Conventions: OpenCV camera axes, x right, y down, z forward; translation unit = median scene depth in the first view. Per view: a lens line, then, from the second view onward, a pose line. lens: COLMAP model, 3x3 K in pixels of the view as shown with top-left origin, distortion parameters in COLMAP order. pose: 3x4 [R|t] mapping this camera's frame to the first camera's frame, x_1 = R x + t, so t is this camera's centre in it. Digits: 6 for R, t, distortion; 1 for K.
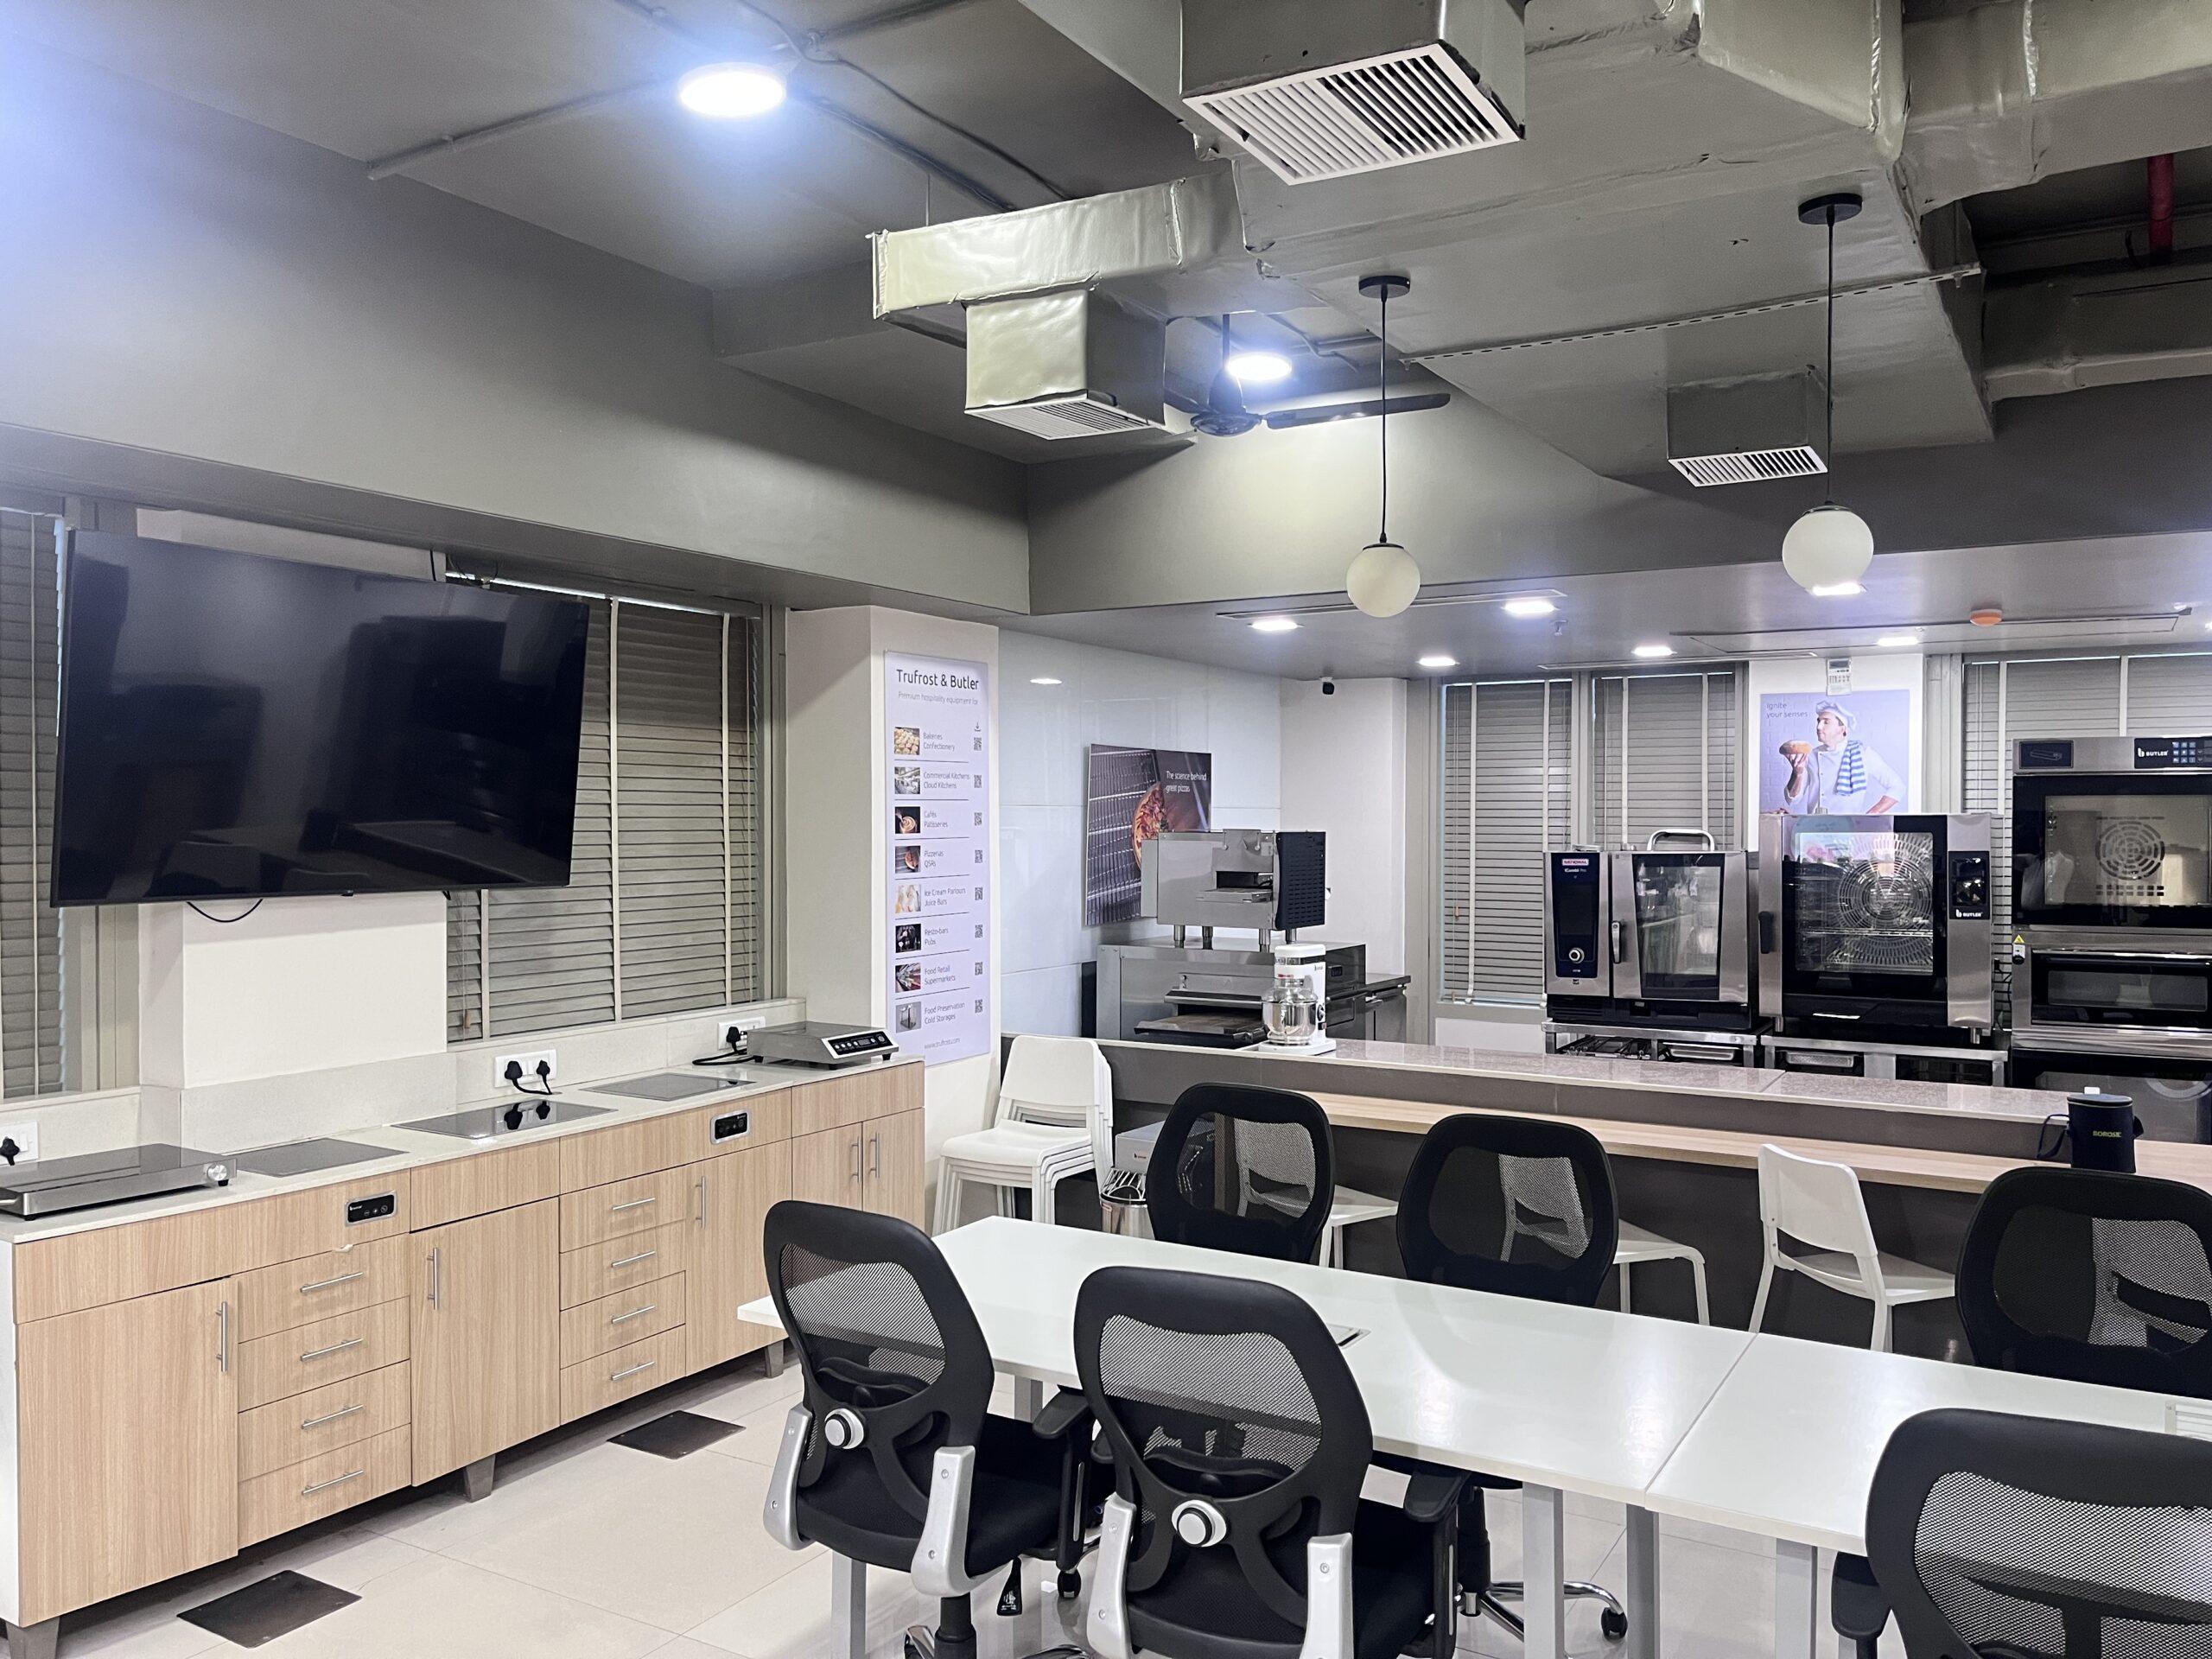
lens RADIAL K [[1655.4, 0, 1119.7], [0, 1655.4, 849.2], [0, 0, 1]] dist [0.071426, -0.105892]
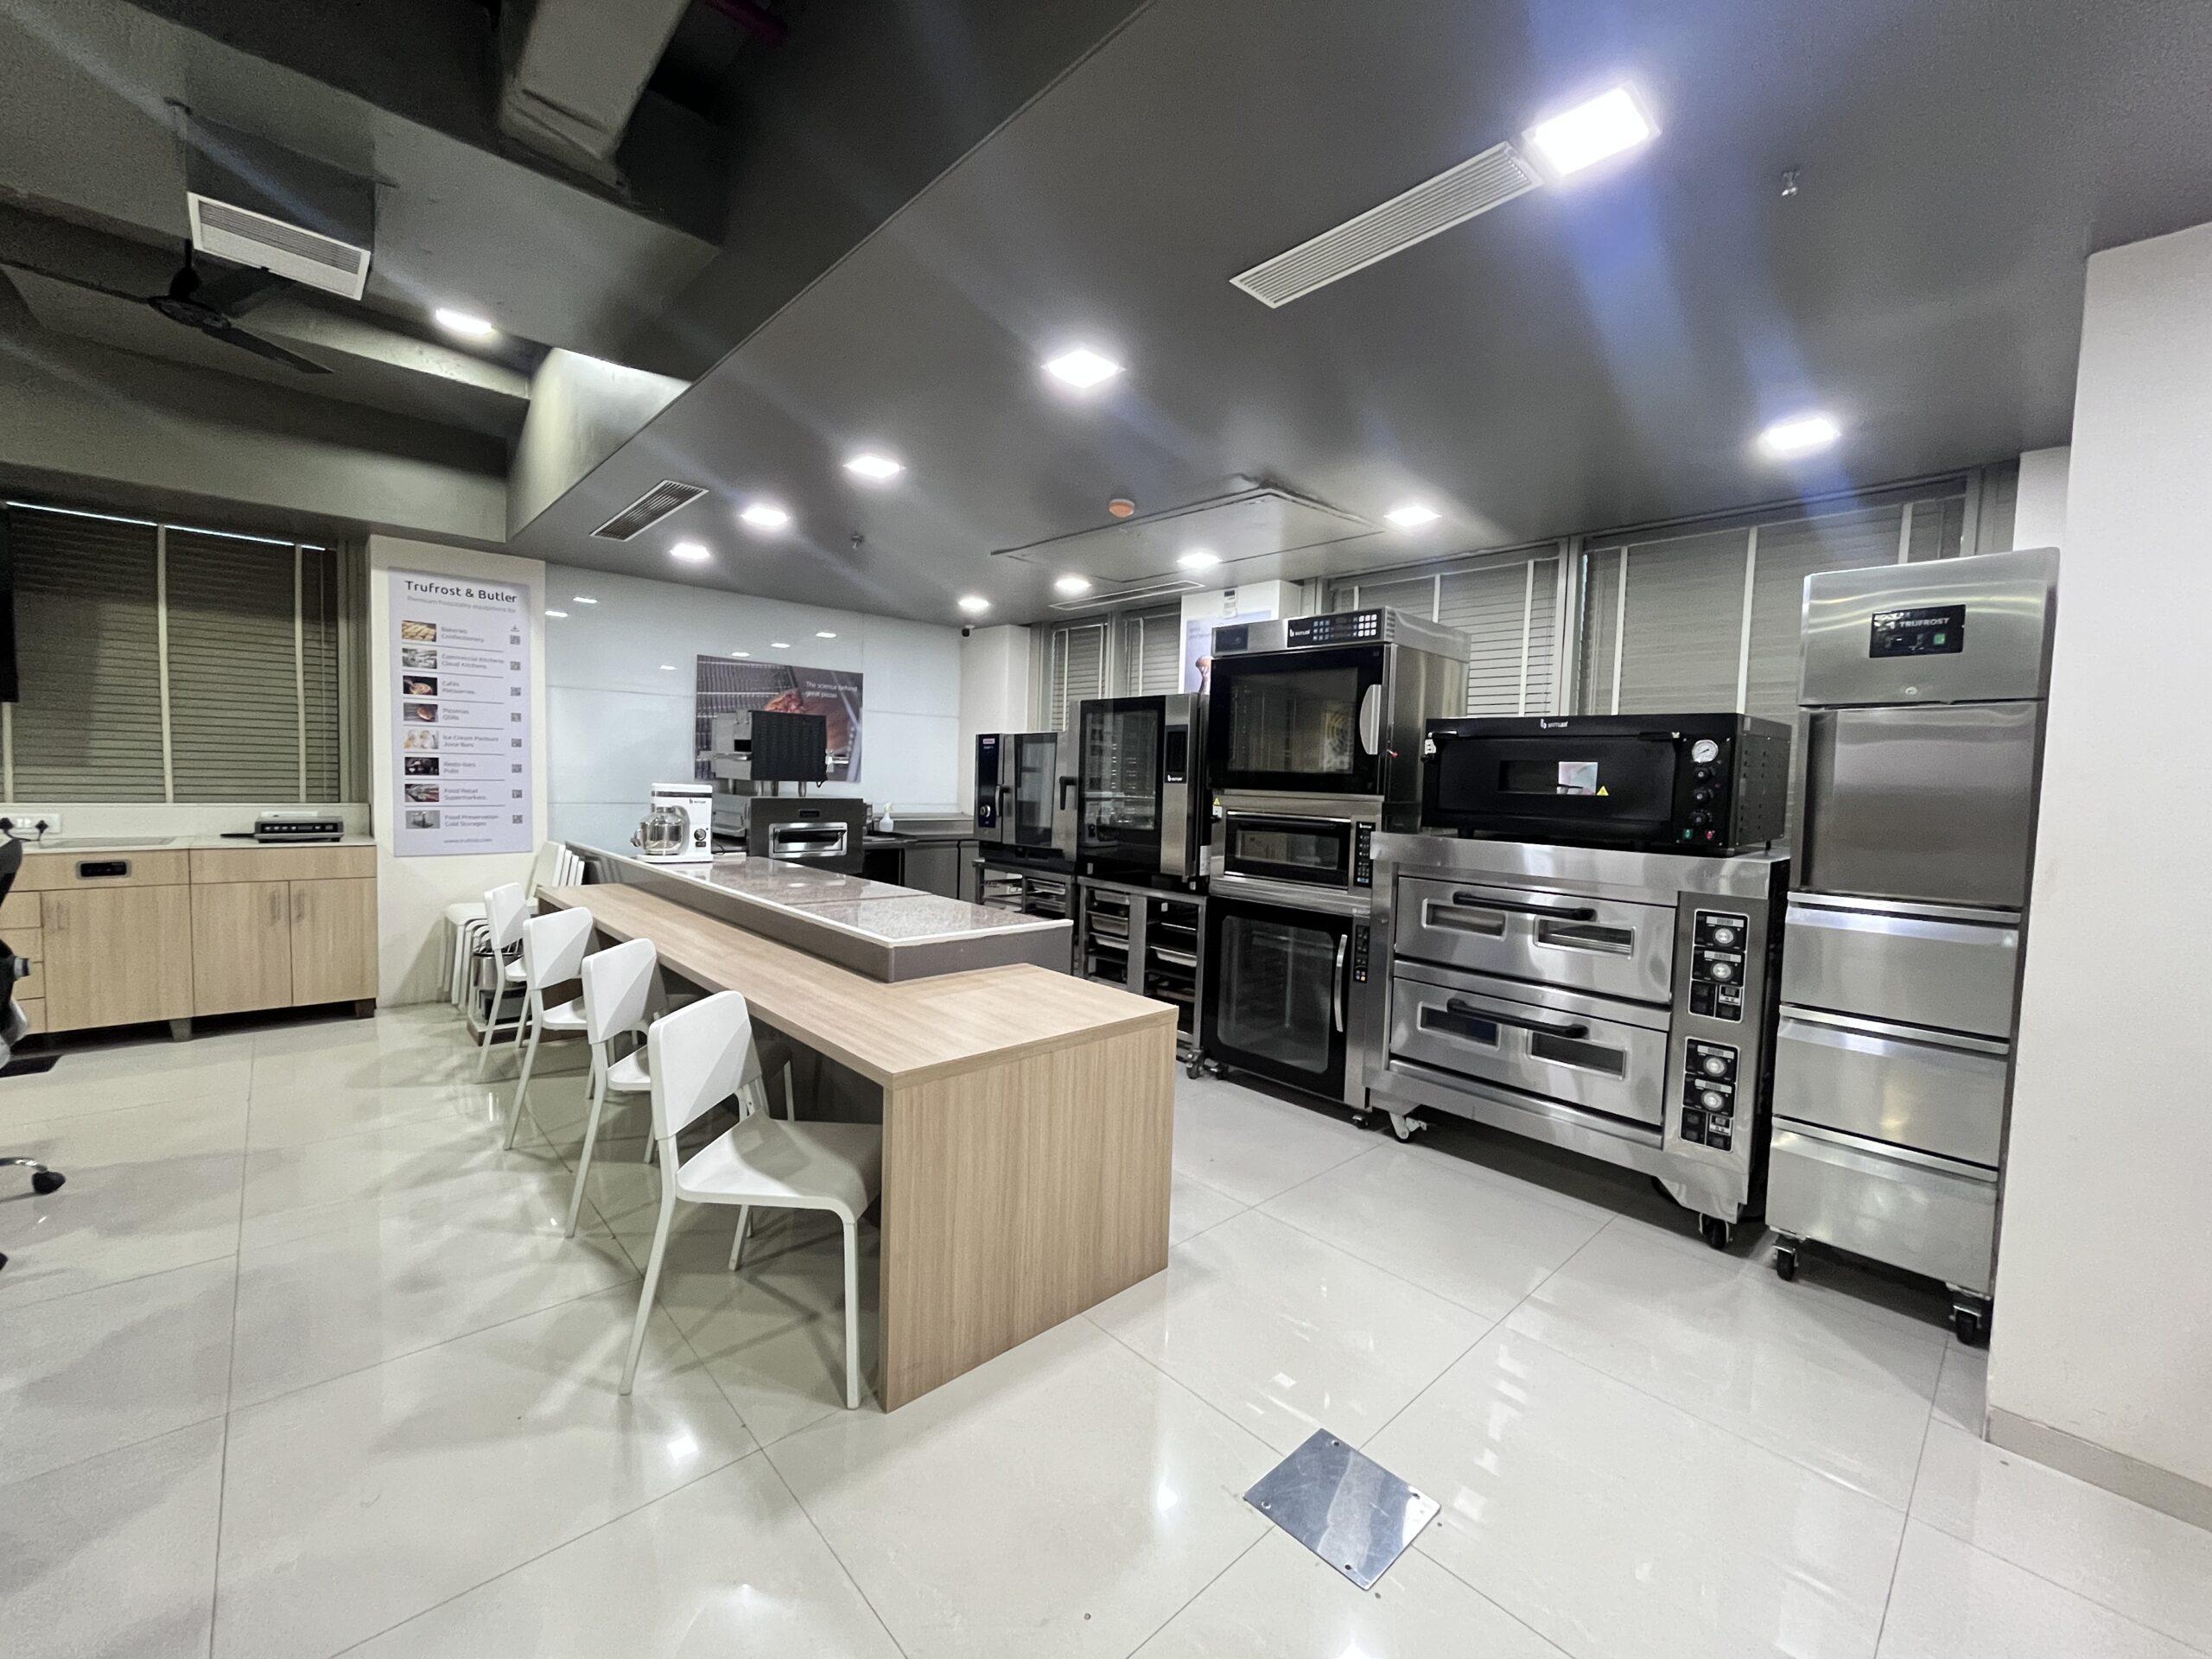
lens RADIAL K [[884.8, 0, 1106.0], [0, 884.8, 829.5], [0, 0, 1]] dist [0.000530, -0.006402]
pose [[0.960013, 0.048386, -0.275742, 0.646789], [-0.037290, 0.998275, 0.045345, 0.049240], [0.277461, -0.033249, 0.960161, 0.395149]]
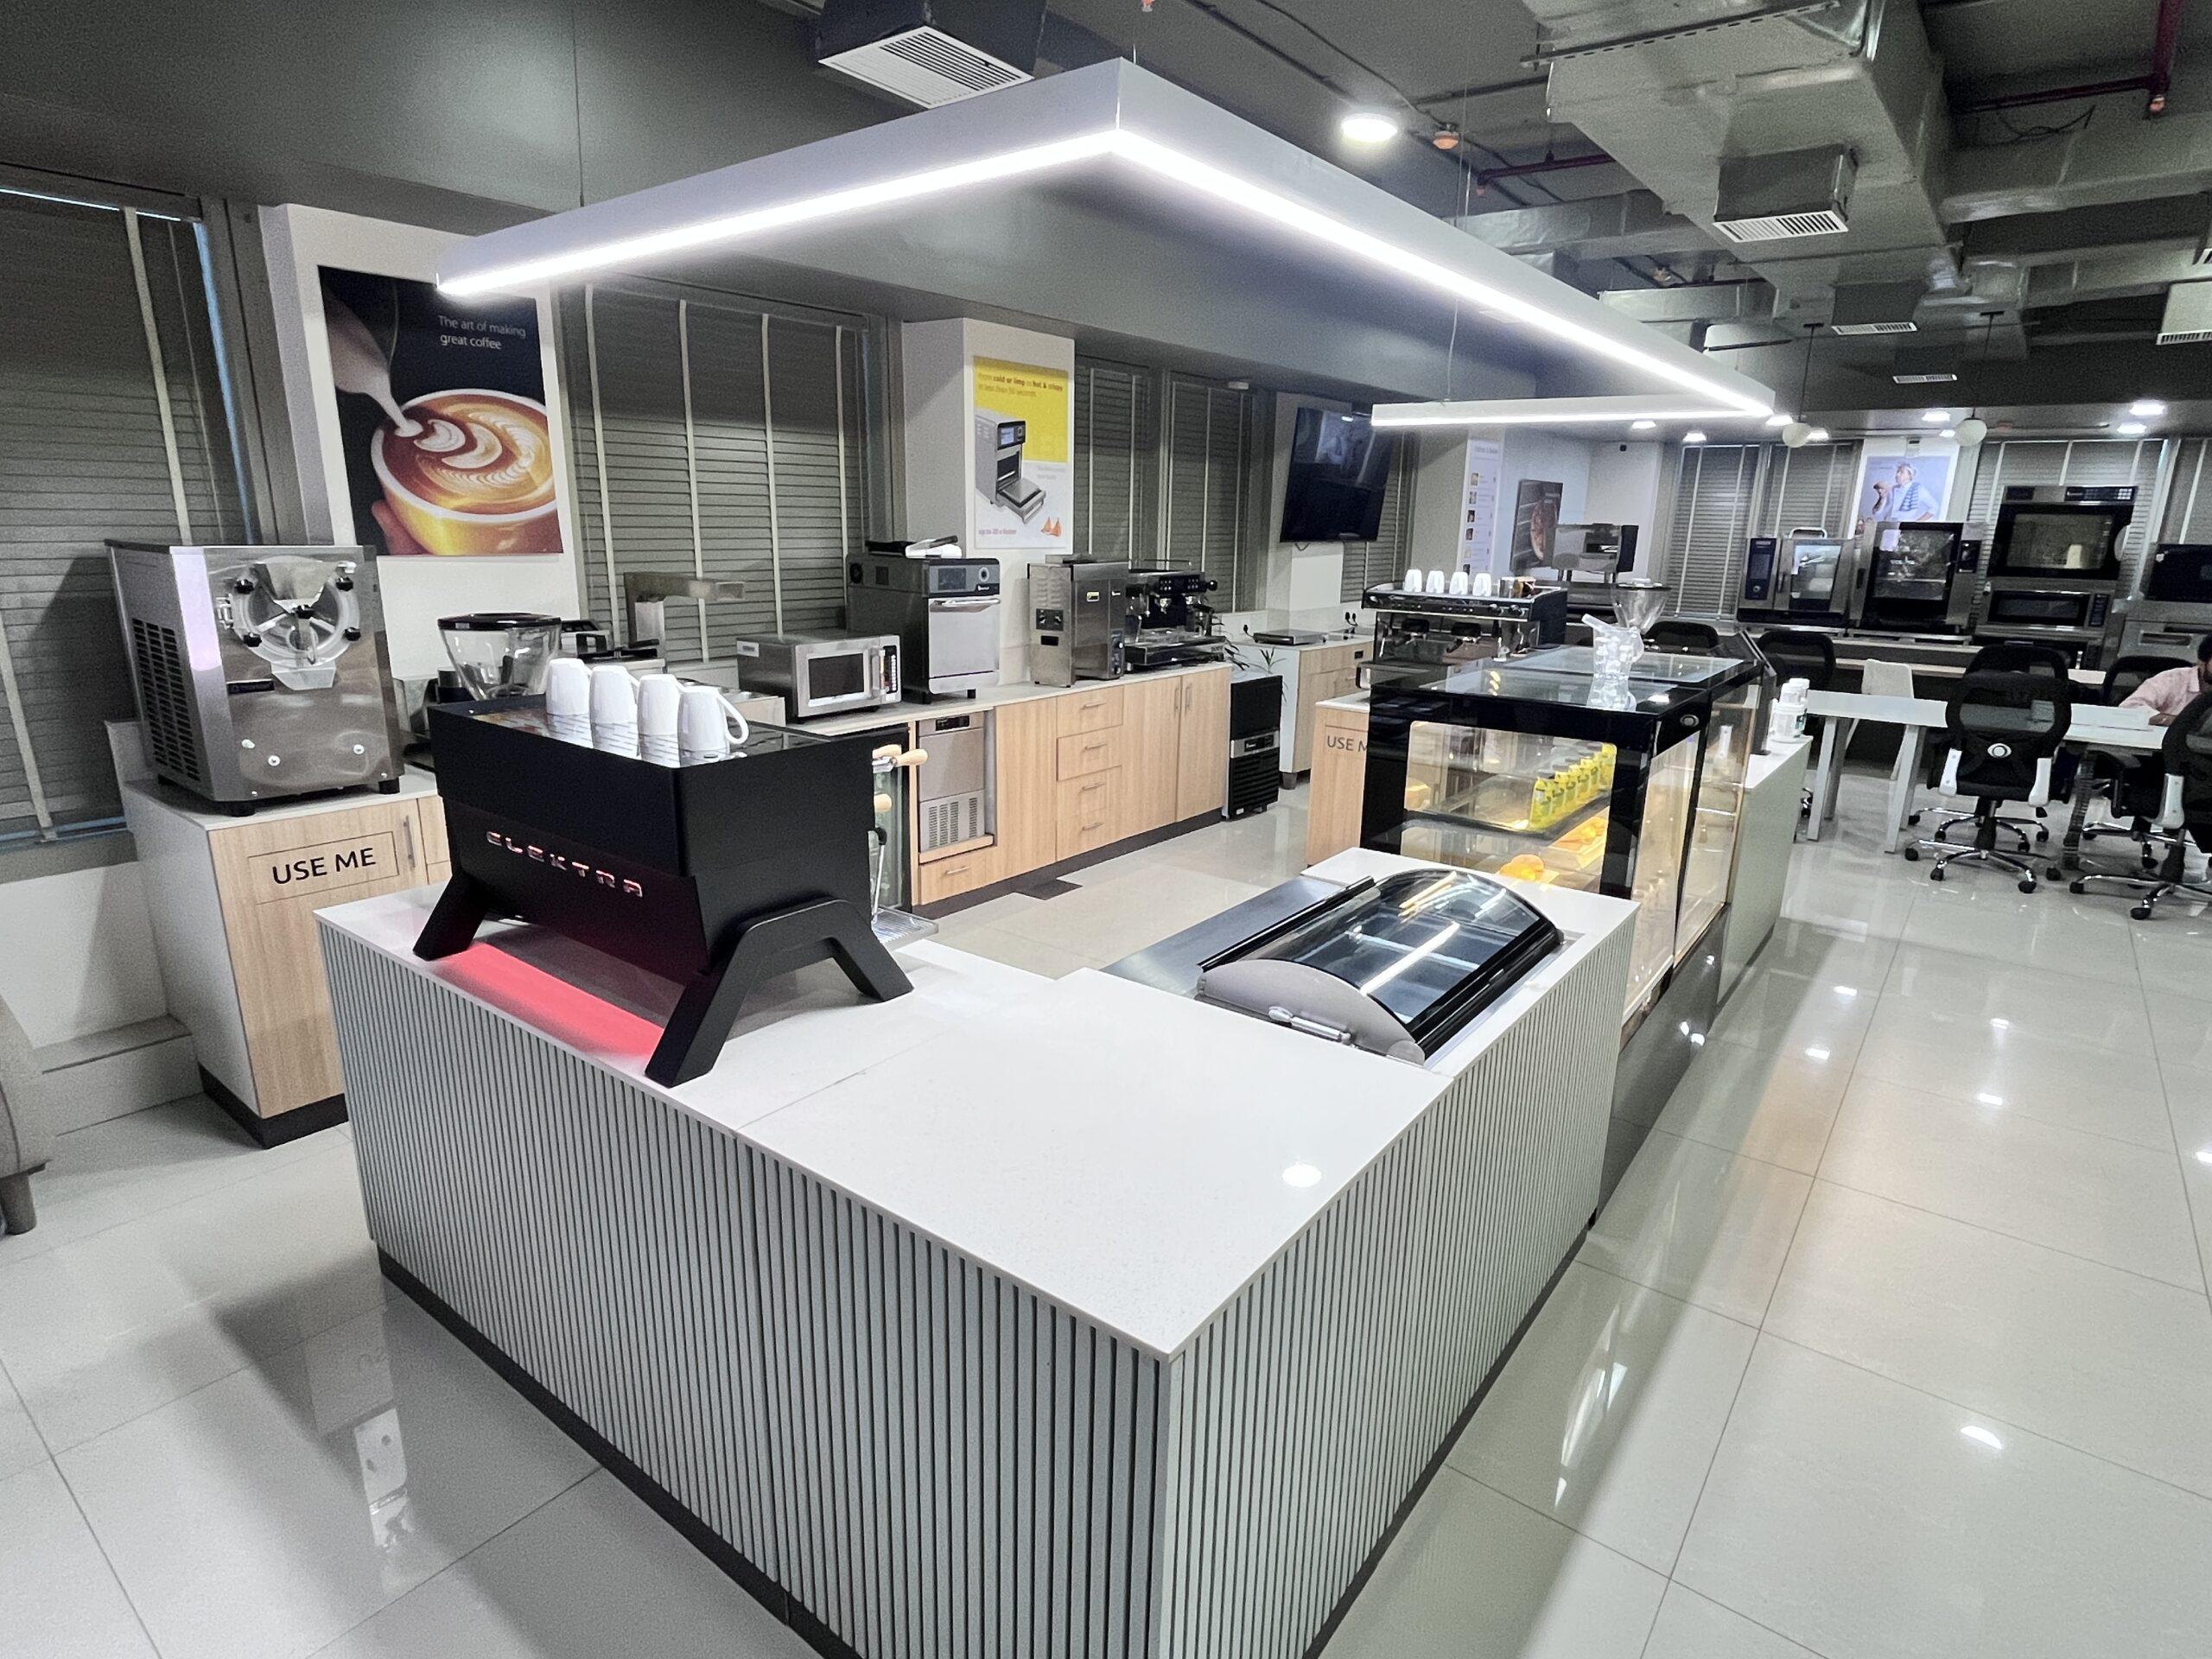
lens RADIAL K [[1183.9, 0, 1118.3], [0, 1183.9, 830.6], [0, 0, 1]] dist [0.004985, 0.000940]
pose [[0.993599, 0.047310, -0.102582, -0.403551], [-0.021237, 0.970117, 0.241705, 0.017562], [0.110952, -0.237979, 0.964912, -0.673316]]
